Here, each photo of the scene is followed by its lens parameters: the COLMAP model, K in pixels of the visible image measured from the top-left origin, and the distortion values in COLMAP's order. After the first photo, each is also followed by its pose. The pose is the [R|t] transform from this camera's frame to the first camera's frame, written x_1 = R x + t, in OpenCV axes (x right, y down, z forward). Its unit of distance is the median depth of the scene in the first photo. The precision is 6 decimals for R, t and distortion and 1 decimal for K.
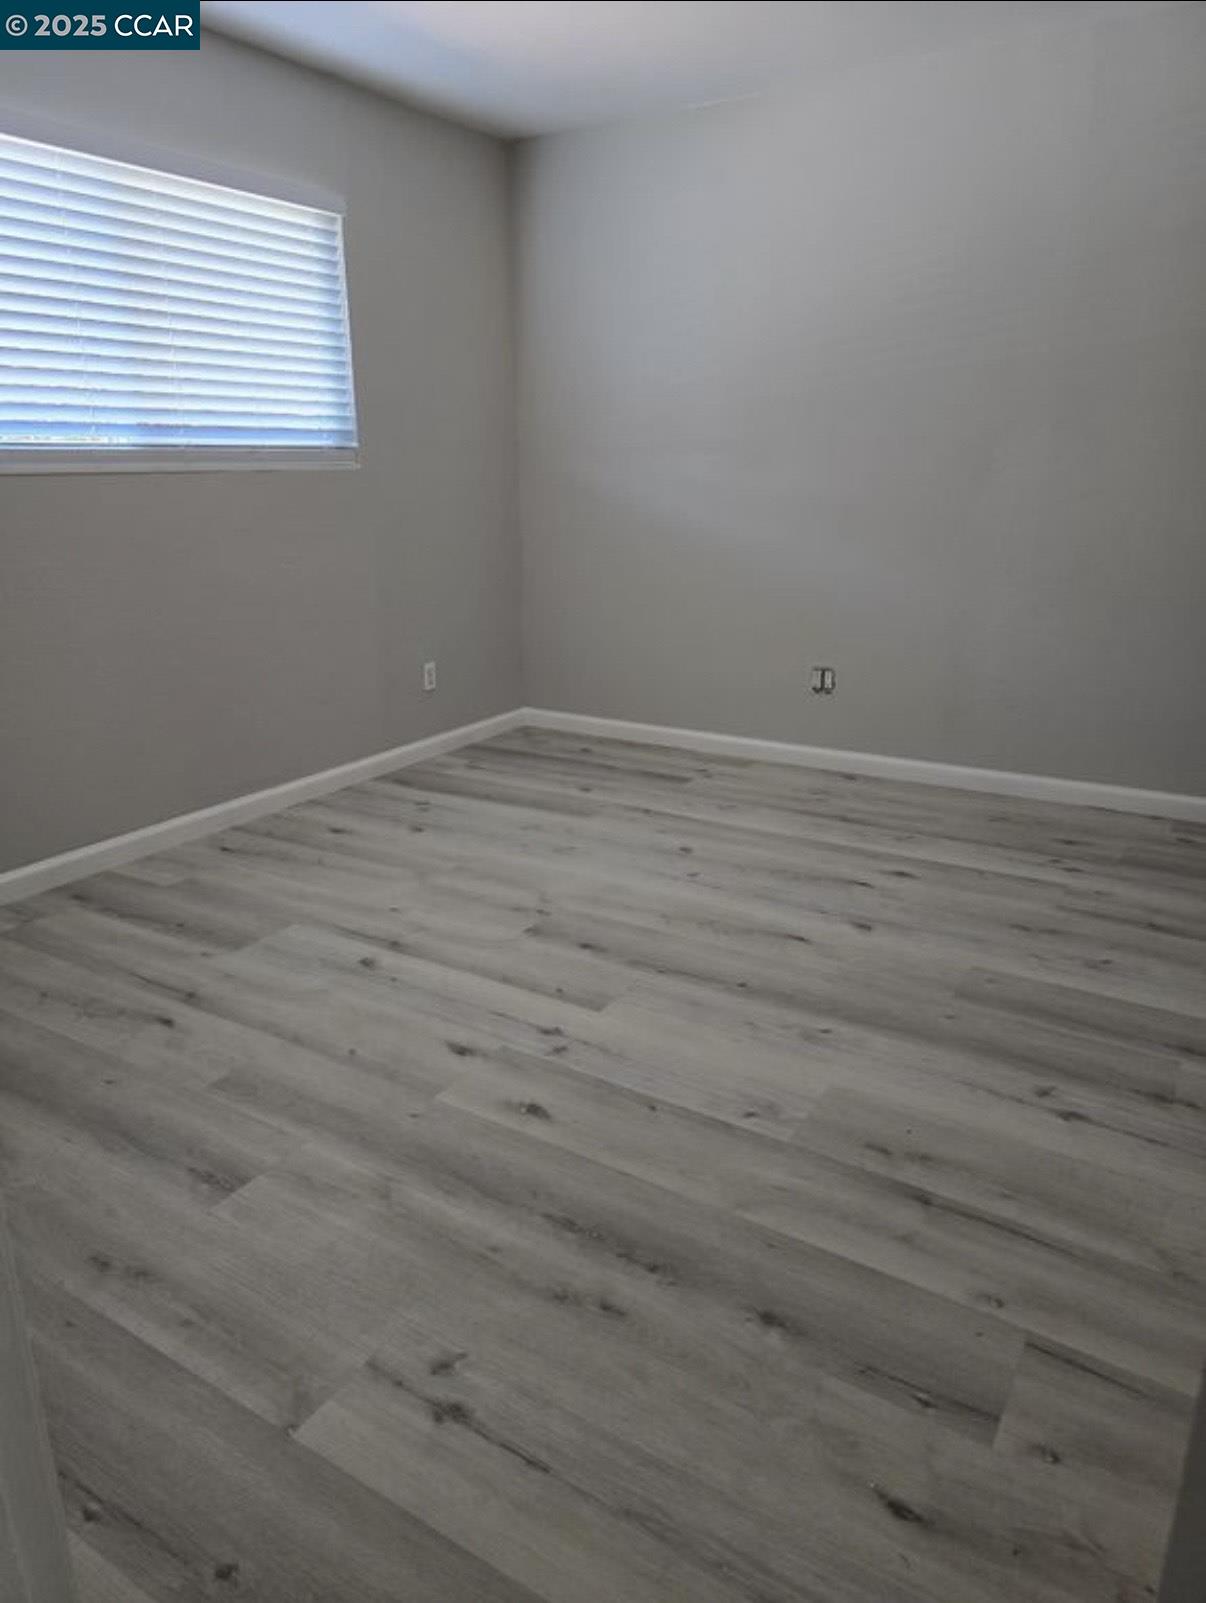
lens RADIAL K [[1081.3, 0, 602.8], [0, 1081.3, 797.2], [0, 0, 1]] dist [0.018070, -0.018588]
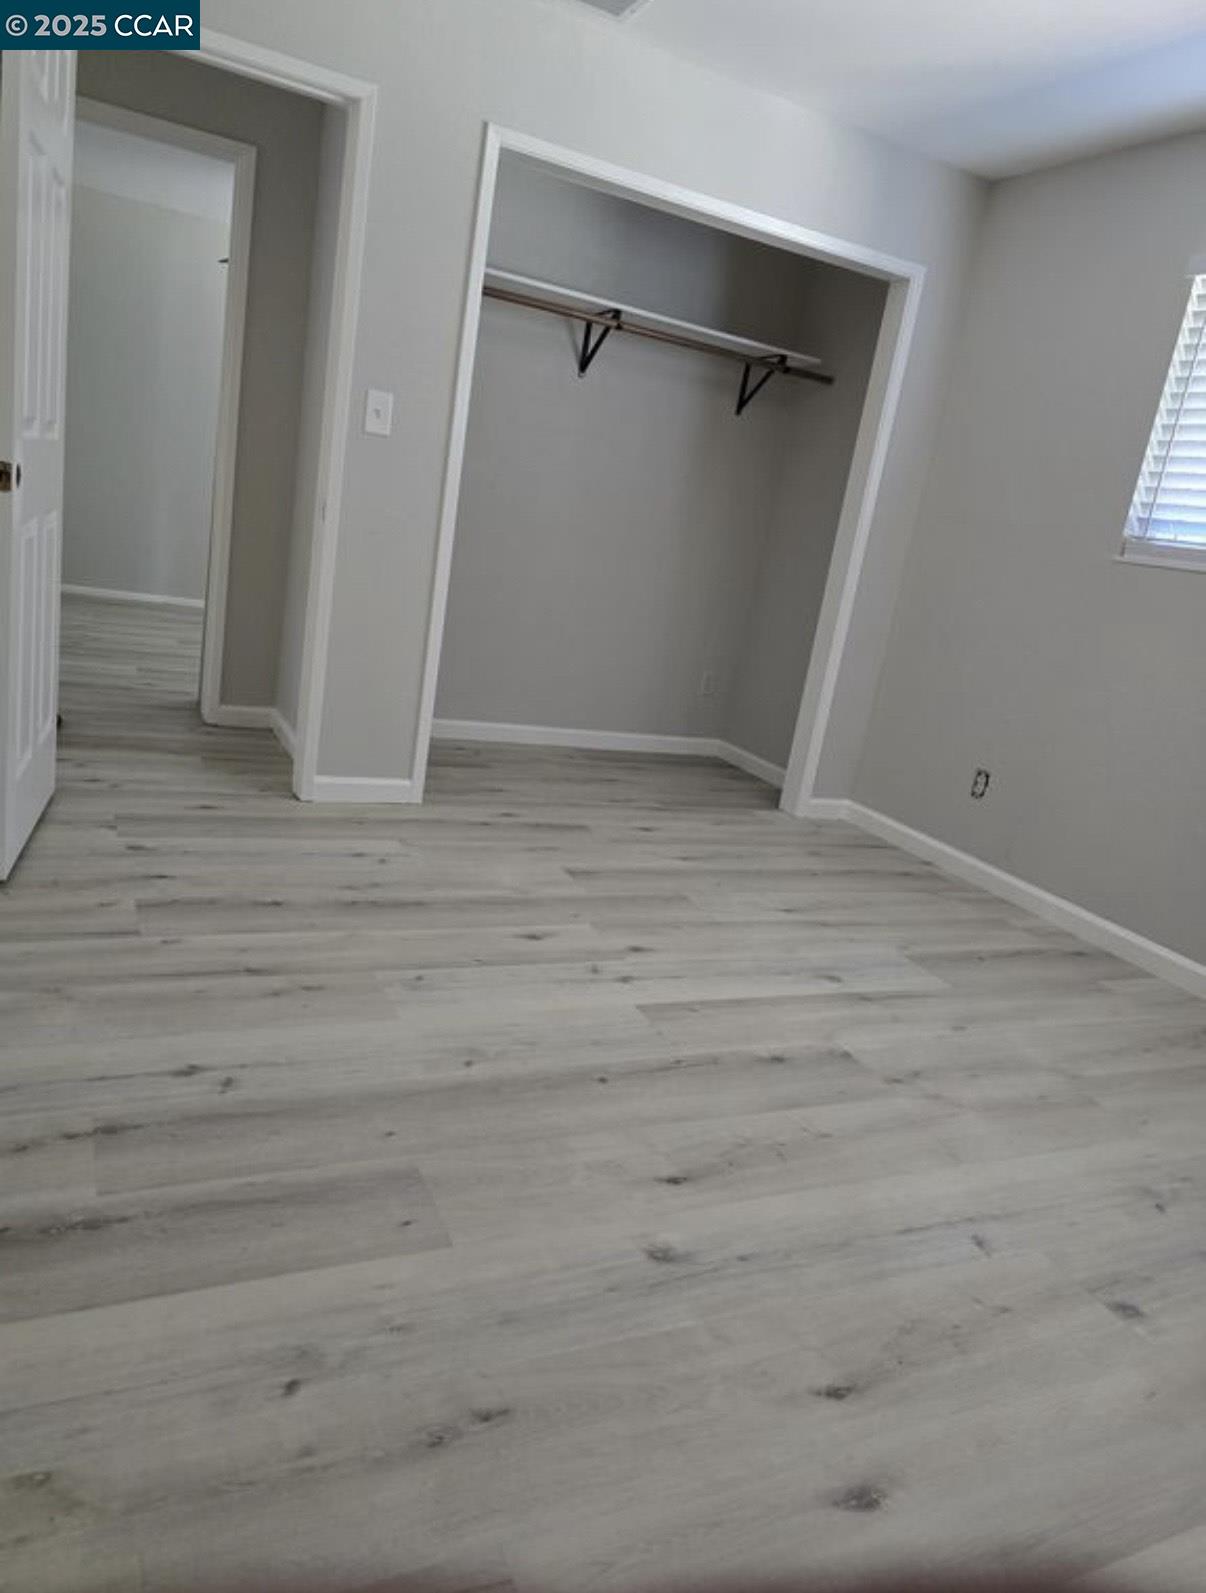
lens RADIAL K [[1074.5, 0, 603.2], [0, 1074.5, 799.2], [0, 0, 1]] dist [0.018070, -0.018588]
pose [[-0.526432, 0.149153, -0.837032, 0.907325], [-0.397908, 0.826798, 0.397585, -0.385101], [0.751358, 0.542363, -0.375904, 1.366531]]
